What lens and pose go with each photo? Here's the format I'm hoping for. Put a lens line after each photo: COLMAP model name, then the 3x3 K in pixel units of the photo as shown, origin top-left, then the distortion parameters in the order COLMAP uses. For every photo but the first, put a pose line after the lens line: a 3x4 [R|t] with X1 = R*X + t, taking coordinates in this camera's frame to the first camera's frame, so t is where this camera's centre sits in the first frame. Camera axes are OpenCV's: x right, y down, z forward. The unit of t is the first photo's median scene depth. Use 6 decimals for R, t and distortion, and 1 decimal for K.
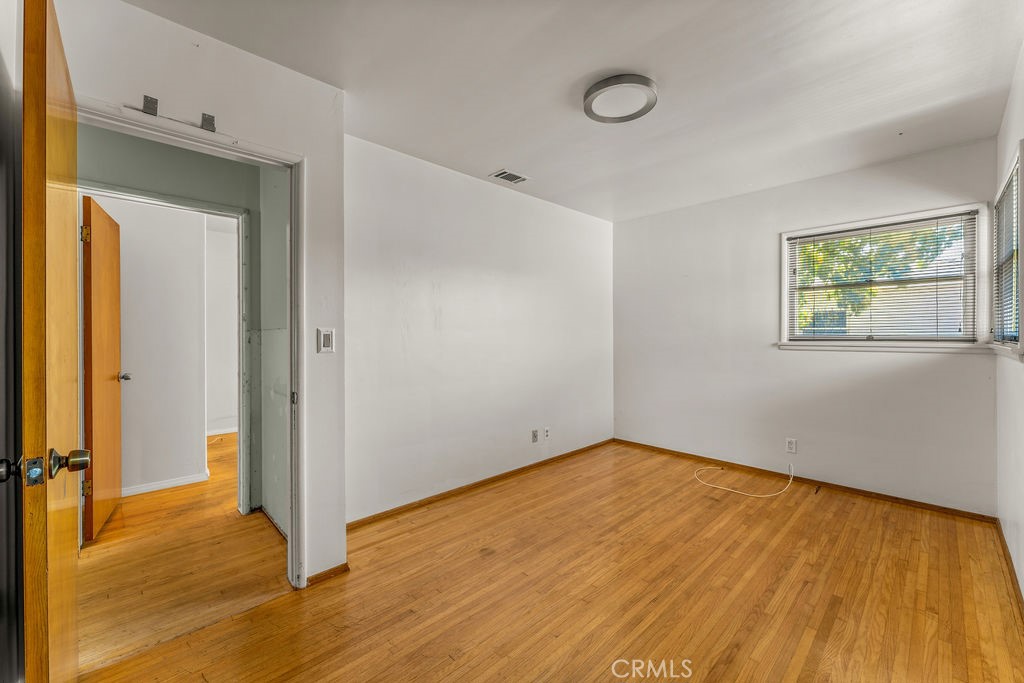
lens RADIAL K [[410.4, 0, 519.4], [0, 410.4, 333.9], [0, 0, 1]] dist [0.001915, -0.000386]
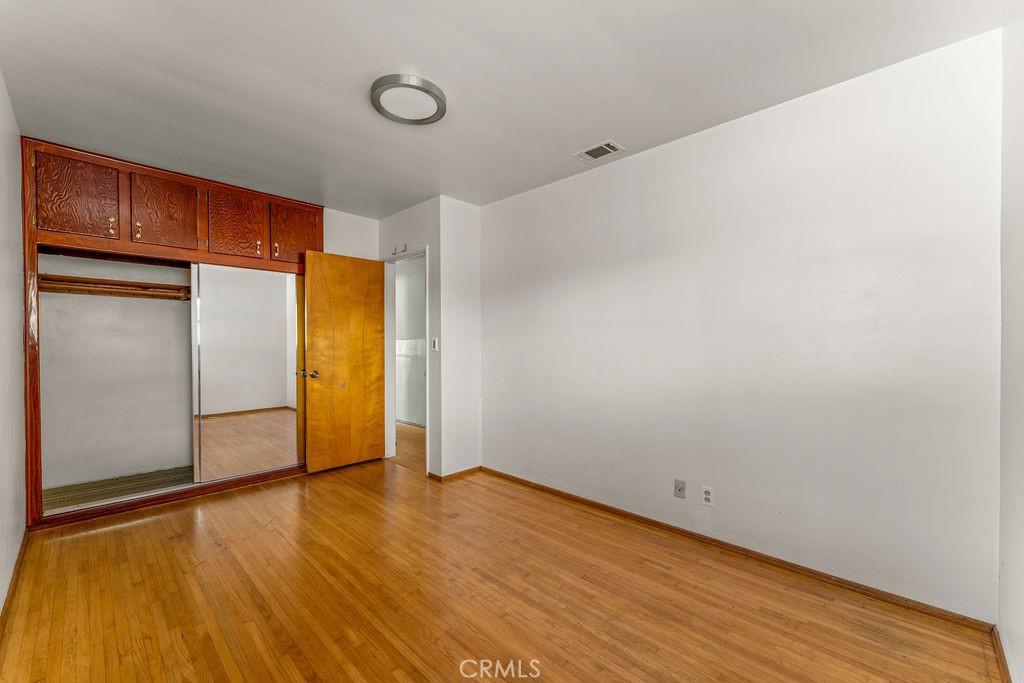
lens RADIAL K [[410.4, 0, 511.6], [0, 410.4, 346.7], [0, 0, 1]] dist [0.001915, -0.000386]
pose [[0.031463, 0.014161, -0.999405, 0.917860], [0.003730, 0.999891, 0.014285, 0.000690], [0.999498, -0.004177, 0.031406, 0.899445]]
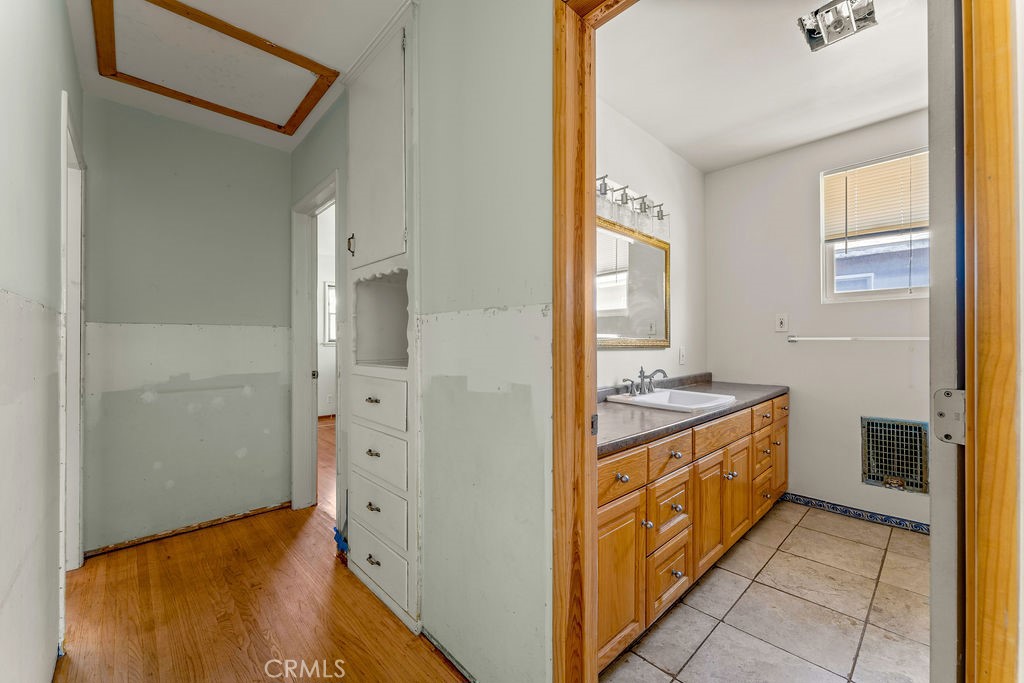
lens RADIAL K [[410.4, 0, 517.2], [0, 410.4, 343.0], [0, 0, 1]] dist [0.001915, -0.000386]
pose [[0.008171, 0.001080, 0.999966, -1.358195], [-0.000222, 0.999999, -0.001078, 0.028159], [-0.999967, -0.000213, 0.008172, 0.180078]]
